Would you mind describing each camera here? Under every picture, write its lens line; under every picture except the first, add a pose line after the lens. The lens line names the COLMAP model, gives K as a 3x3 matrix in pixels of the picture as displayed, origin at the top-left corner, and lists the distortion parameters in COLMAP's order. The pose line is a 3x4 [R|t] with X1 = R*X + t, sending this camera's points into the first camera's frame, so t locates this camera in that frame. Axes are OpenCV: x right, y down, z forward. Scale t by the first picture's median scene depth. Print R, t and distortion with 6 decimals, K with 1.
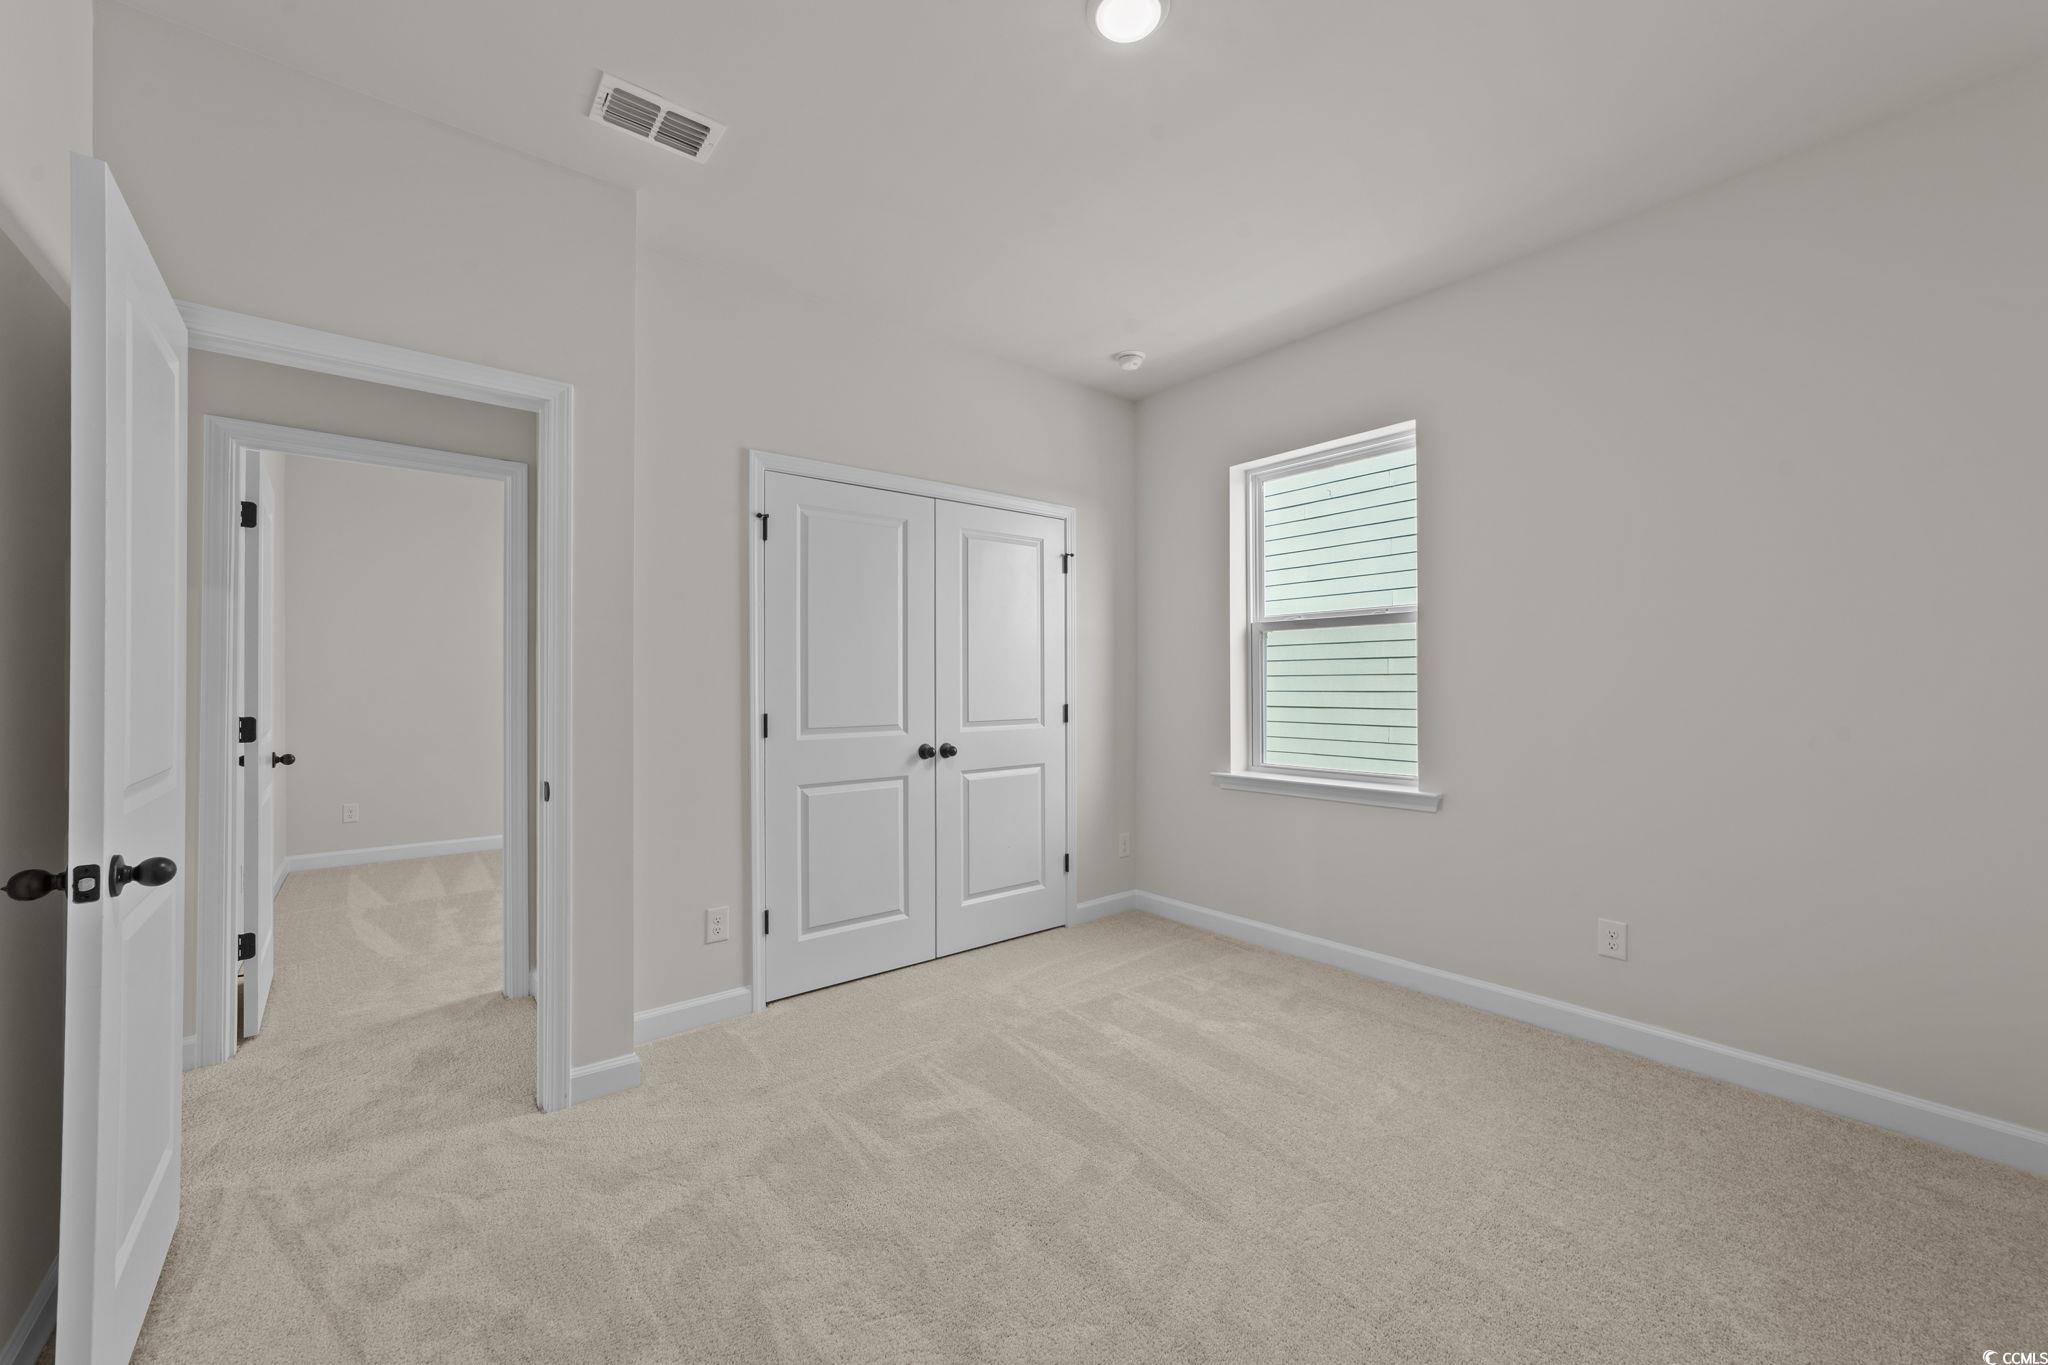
lens RADIAL K [[810.2, 0, 1027.9], [0, 810.2, 681.1], [0, 0, 1]] dist [-0.000303, 0.005429]
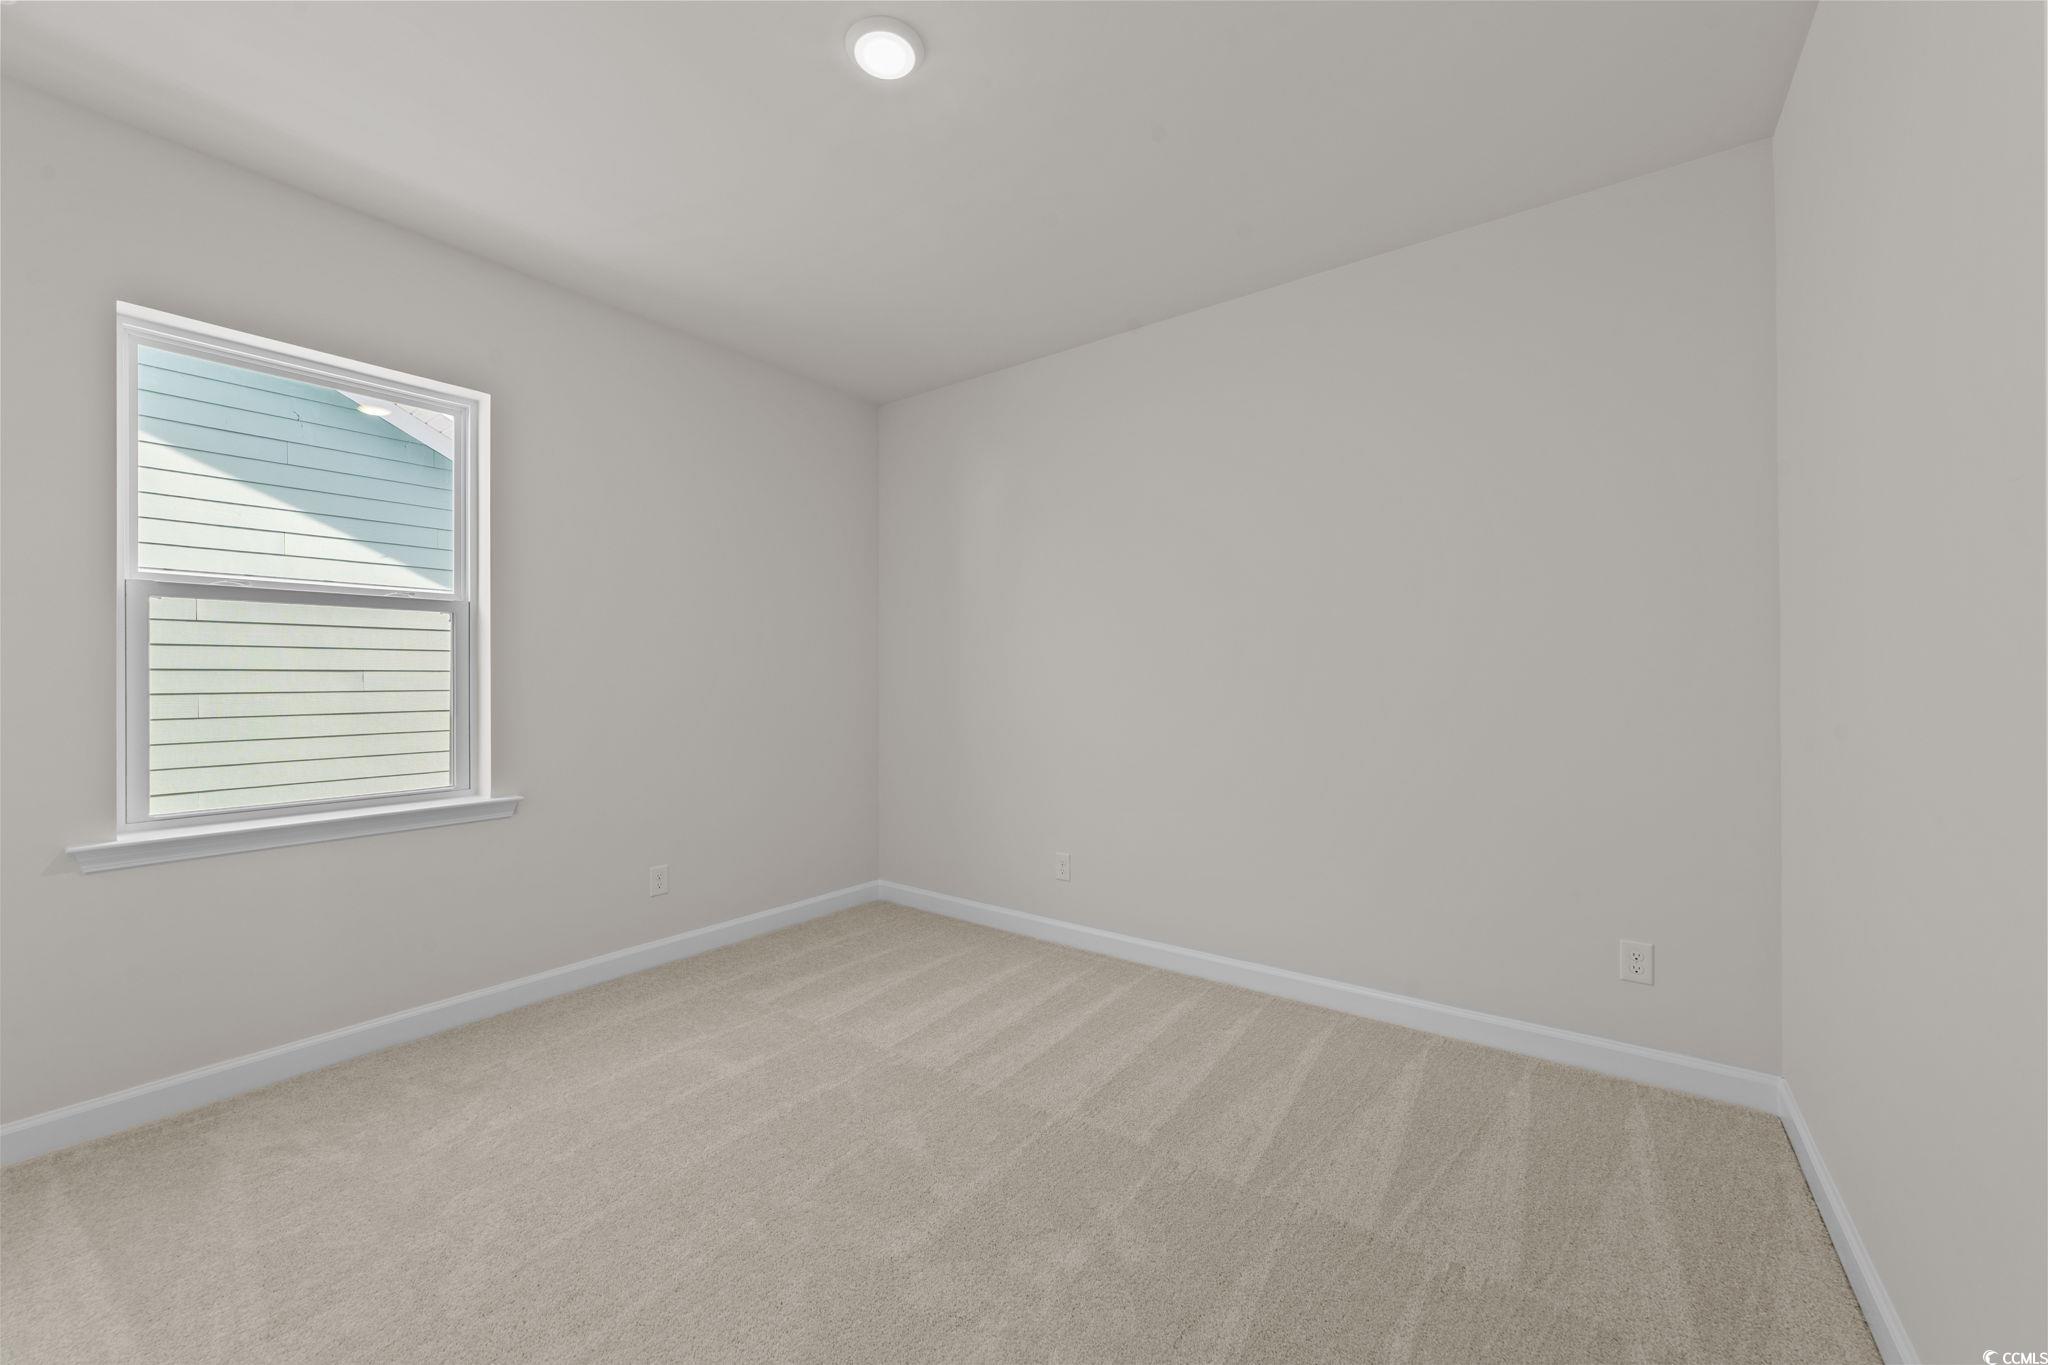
lens RADIAL K [[810.2, 0, 1027.9], [0, 810.2, 681.1], [0, 0, 1]] dist [-0.000303, 0.005429]
pose [[-0.268007, -0.002760, 0.963413, -0.695929], [-0.004847, 0.999987, 0.001516, -0.003593], [-0.963405, -0.004263, -0.268017, 0.802147]]
